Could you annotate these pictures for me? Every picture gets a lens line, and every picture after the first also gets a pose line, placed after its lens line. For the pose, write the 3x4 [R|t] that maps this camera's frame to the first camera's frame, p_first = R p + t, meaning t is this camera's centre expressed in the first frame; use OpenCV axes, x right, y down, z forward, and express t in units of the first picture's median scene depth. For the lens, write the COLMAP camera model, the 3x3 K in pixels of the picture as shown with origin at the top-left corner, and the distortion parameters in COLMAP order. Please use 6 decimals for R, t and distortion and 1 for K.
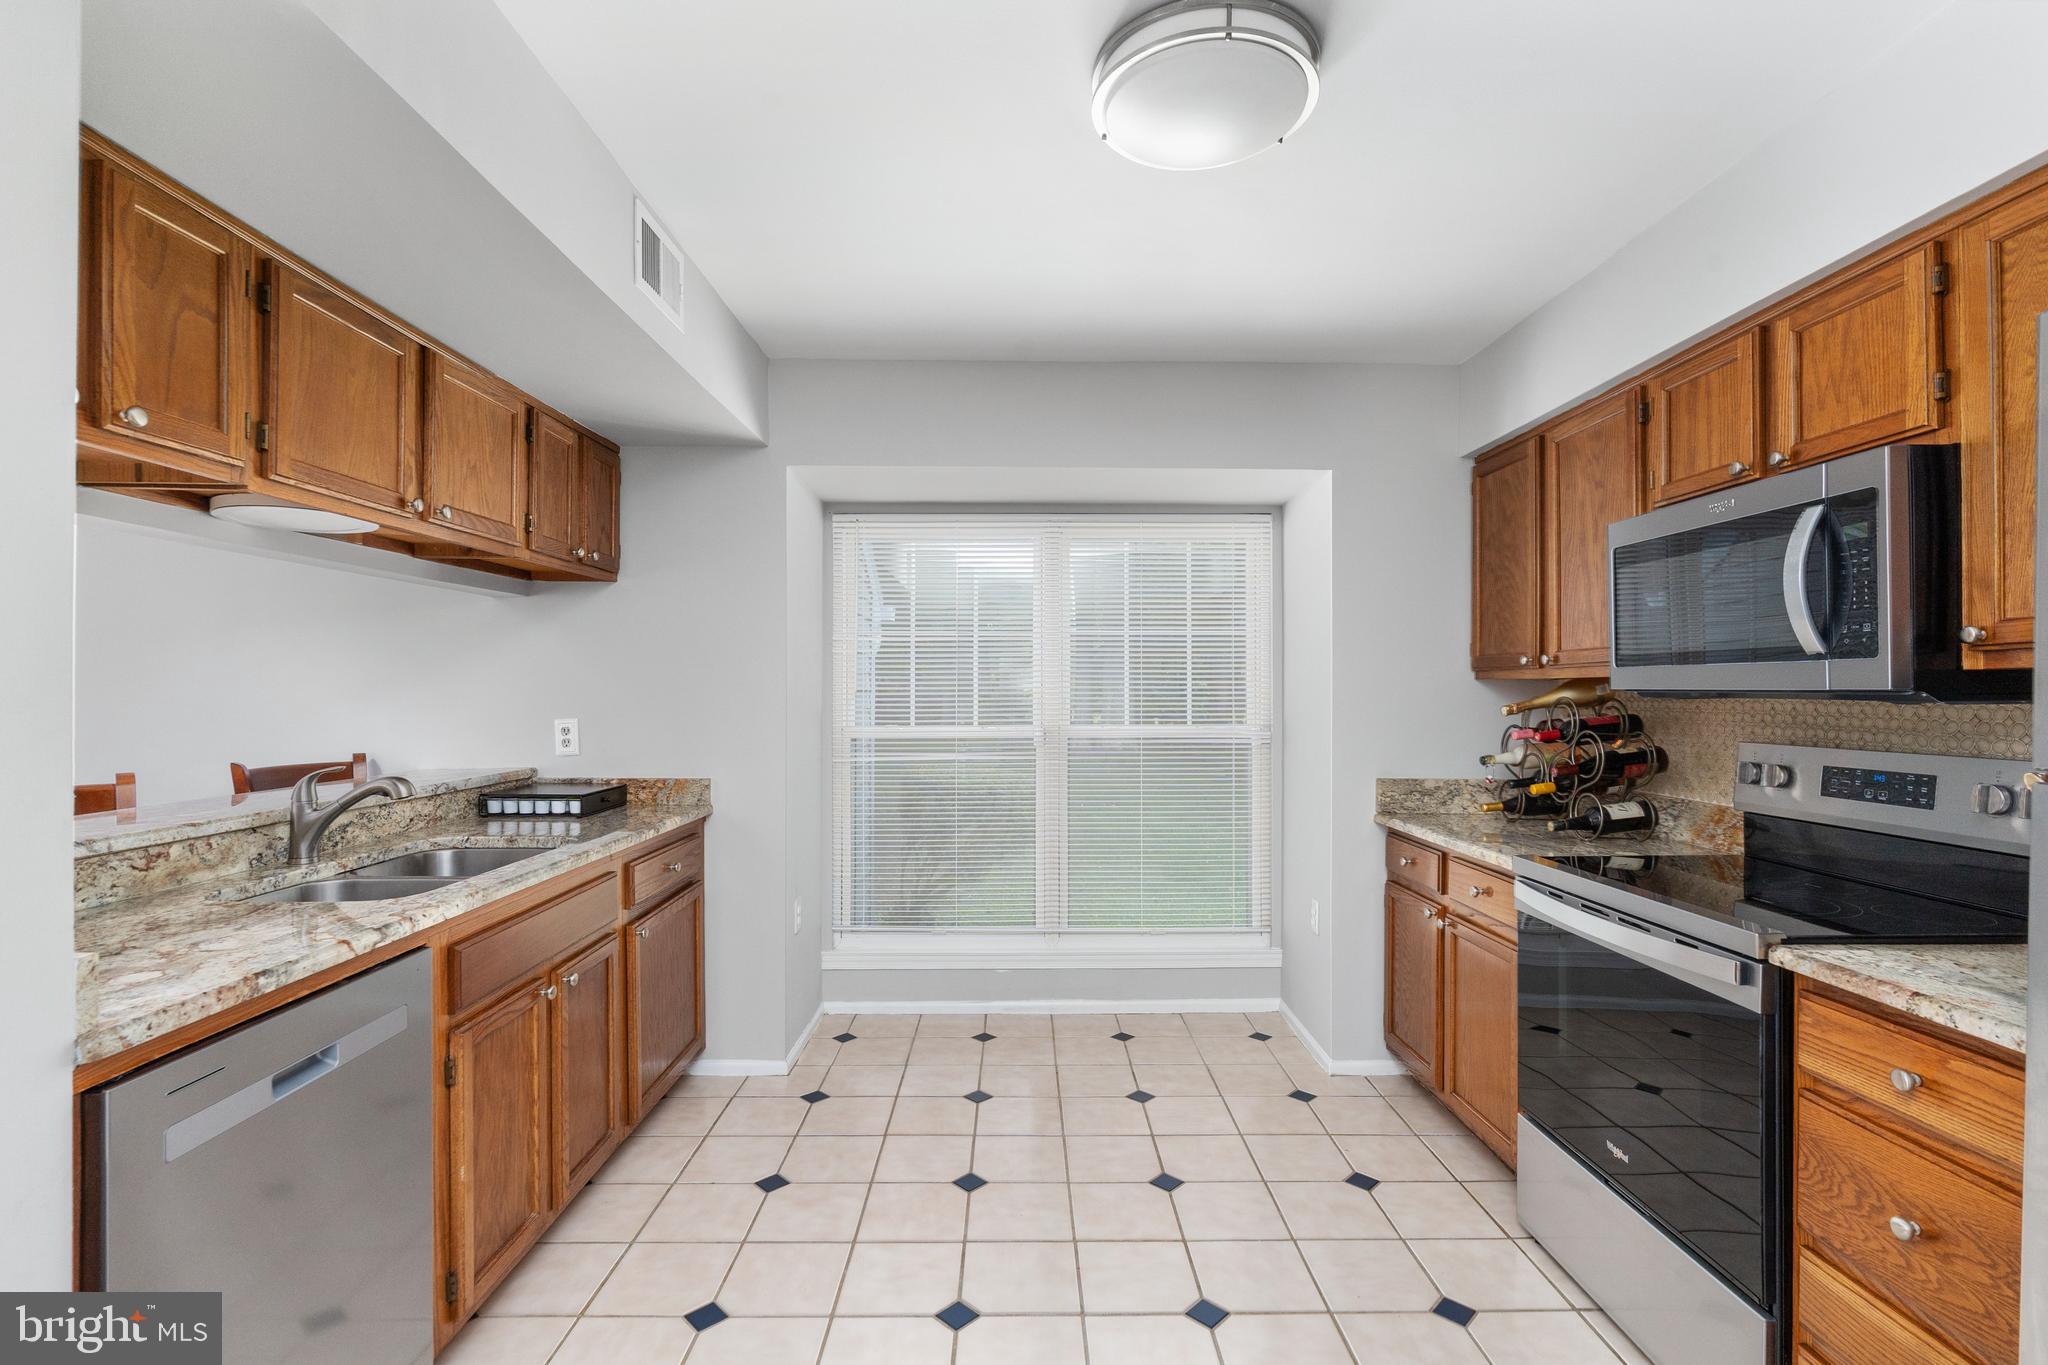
lens RADIAL K [[935.7, 0, 1024.0], [0, 935.7, 682.5], [0, 0, 1]] dist [0.000637, 0.000710]
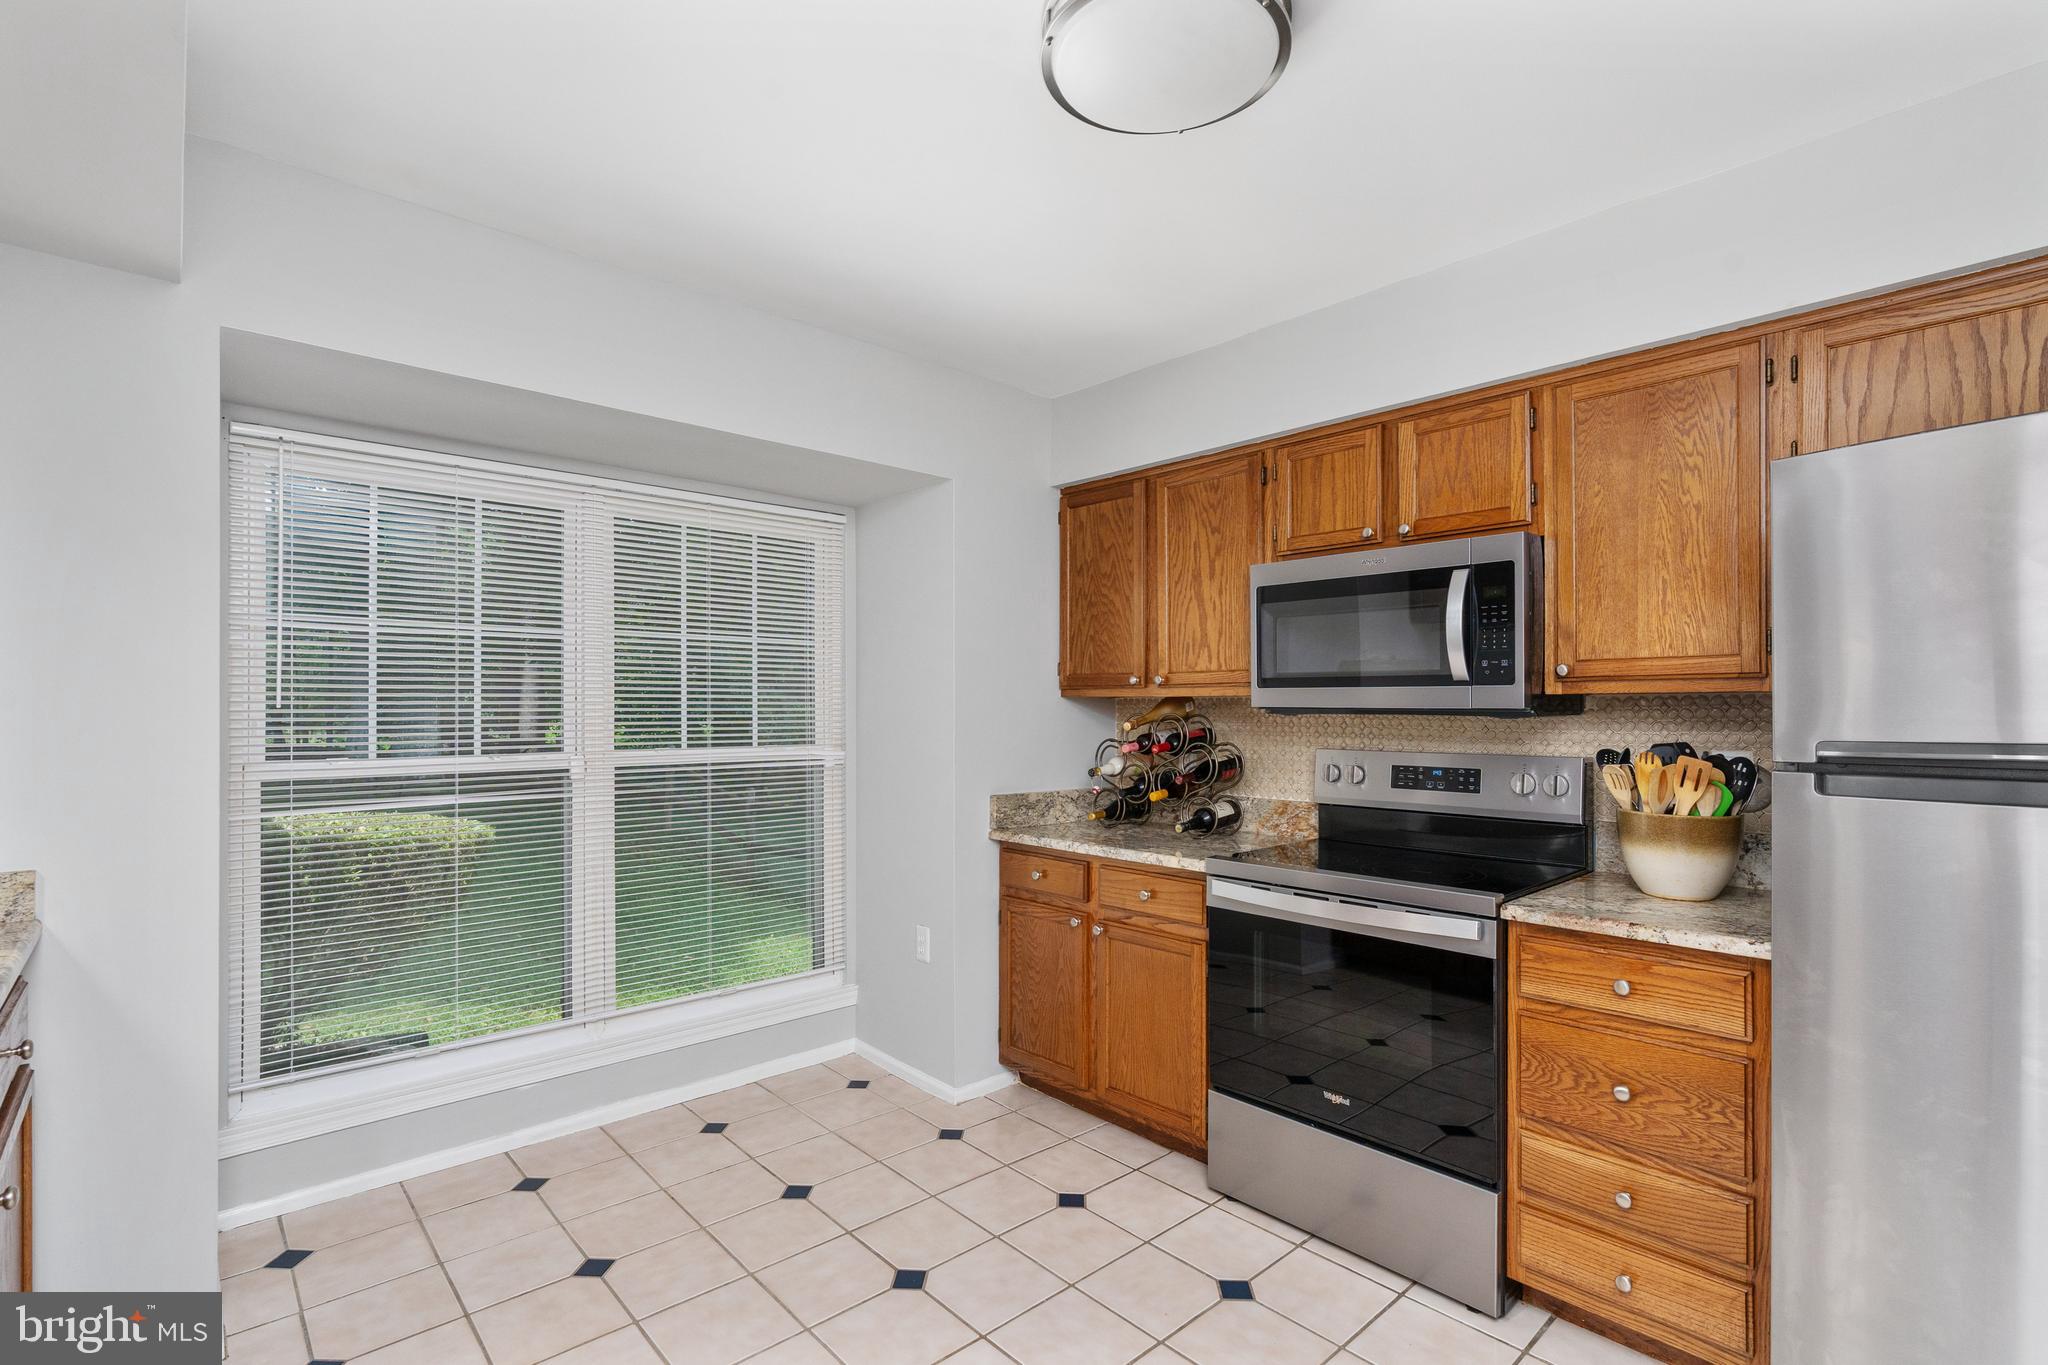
lens RADIAL K [[956.4, 0, 1021.2], [0, 956.4, 698.7], [0, 0, 1]] dist [-0.003264, 0.000183]
pose [[0.747315, 0.007323, 0.664429, -0.388105], [-0.007887, 0.999967, -0.002151, 0.001925], [-0.664423, -0.003633, 0.747348, 0.301799]]
